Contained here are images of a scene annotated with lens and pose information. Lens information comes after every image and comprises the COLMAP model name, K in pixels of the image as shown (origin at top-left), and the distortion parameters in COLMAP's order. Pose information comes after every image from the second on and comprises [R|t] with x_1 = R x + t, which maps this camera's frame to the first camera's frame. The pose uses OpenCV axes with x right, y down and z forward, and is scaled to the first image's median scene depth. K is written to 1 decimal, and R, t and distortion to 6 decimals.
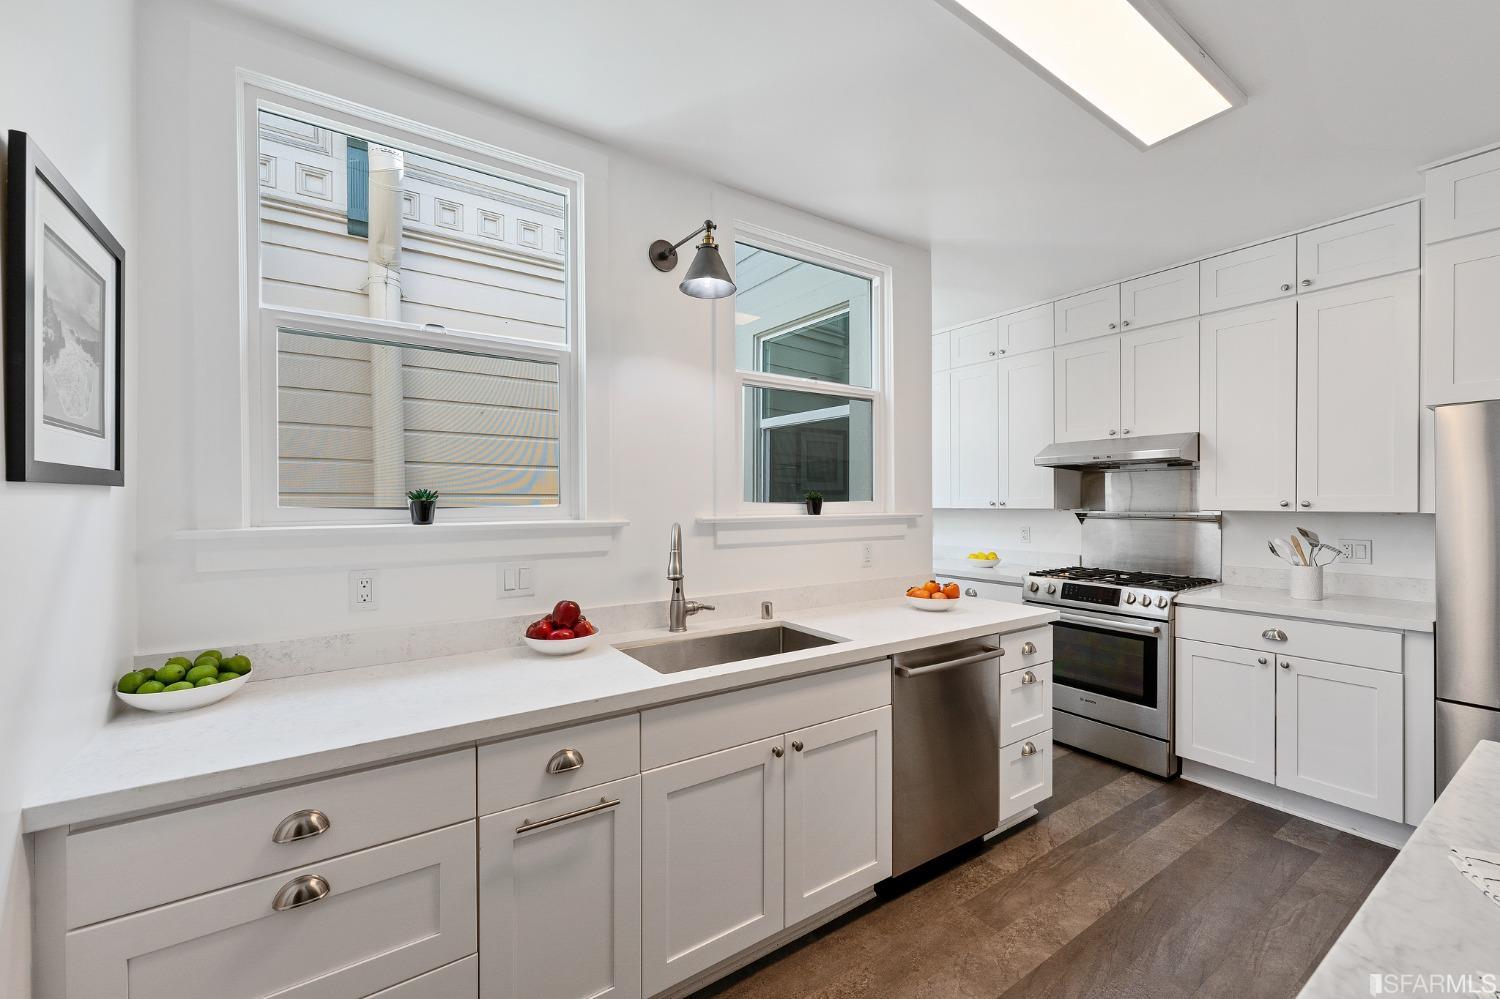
lens RADIAL K [[600.0, 0, 744.9], [0, 600.0, 502.7], [0, 0, 1]] dist [0.001730, 0.000151]
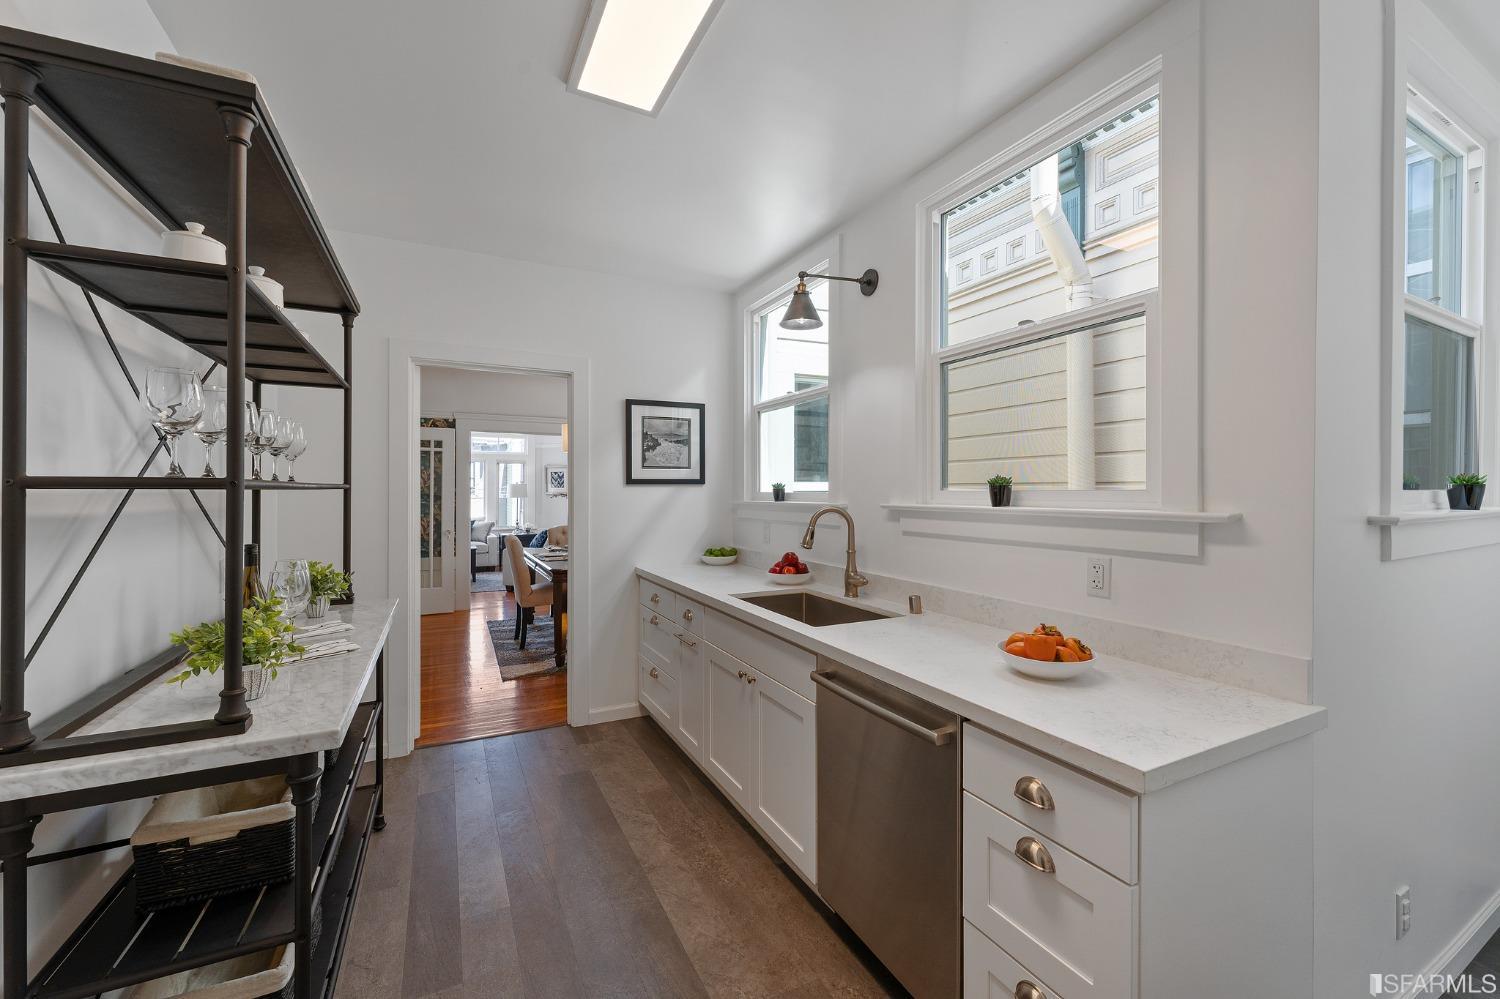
lens RADIAL K [[602.6, 0, 750.0], [0, 602.6, 499.5], [0, 0, 1]] dist [-0.002714, -0.000217]
pose [[-0.126608, 0.009606, -0.991906, 0.935049], [-0.010265, 0.999887, 0.010993, 0.005927], [0.991900, 0.011573, -0.126495, 0.796905]]
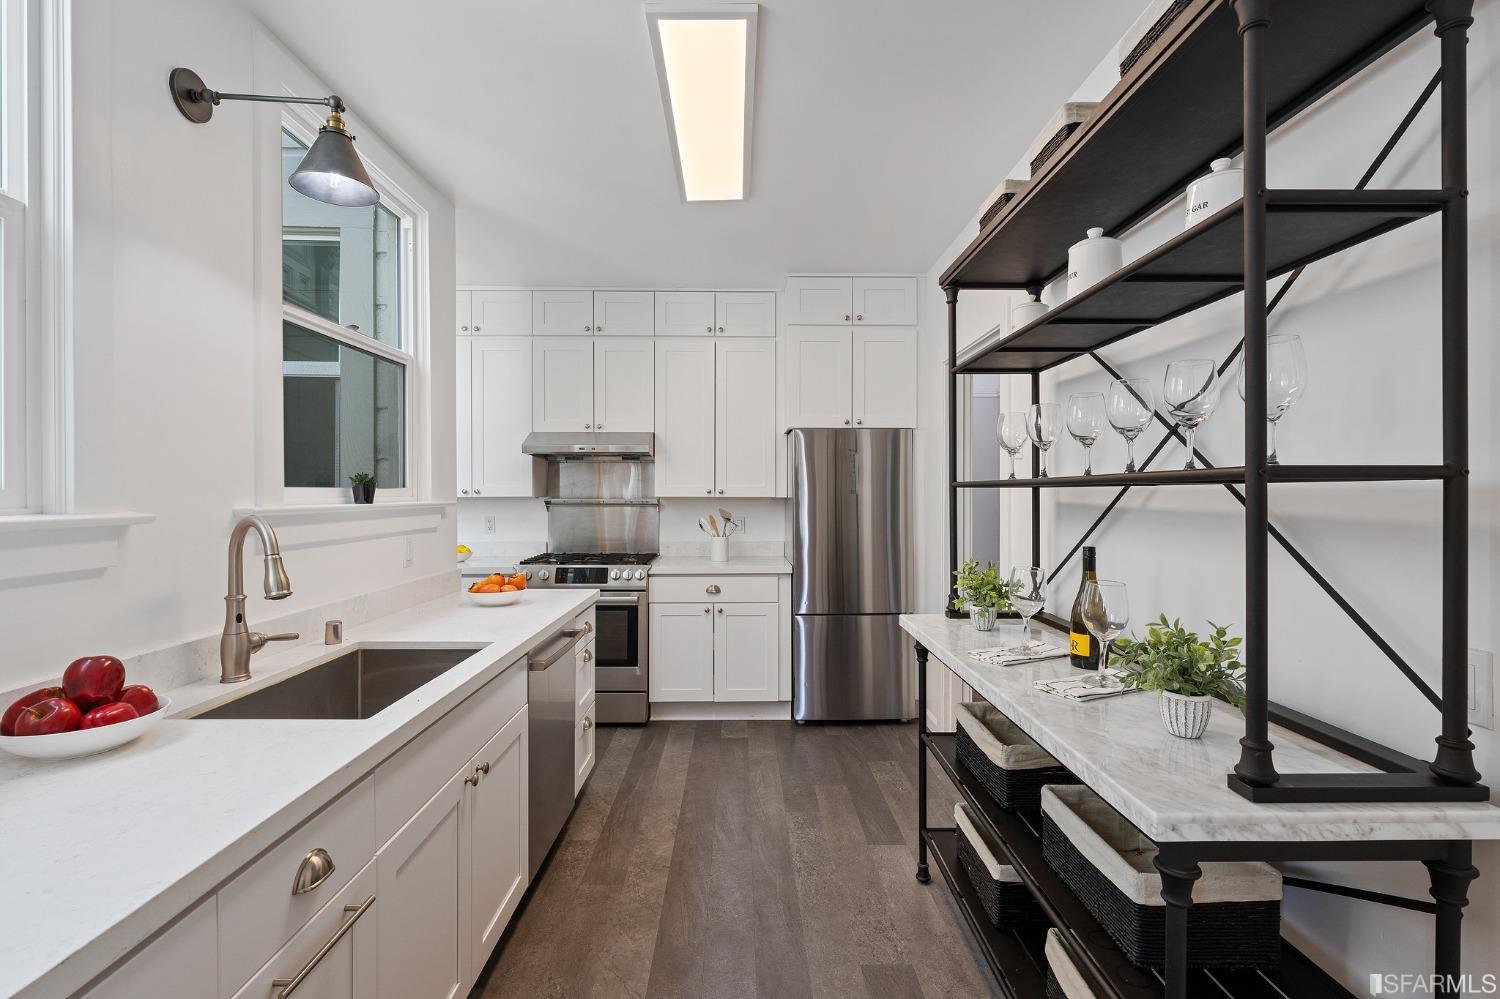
lens RADIAL K [[686.7, 0, 749.8], [0, 686.7, 492.2], [0, 0, 1]] dist [-0.001815, -0.000253]
pose [[0.549588, 0.001631, 0.835434, -0.355063], [0.000485, 0.999997, -0.002271, 0.007836], [-0.835435, 0.001654, 0.549586, 0.094815]]
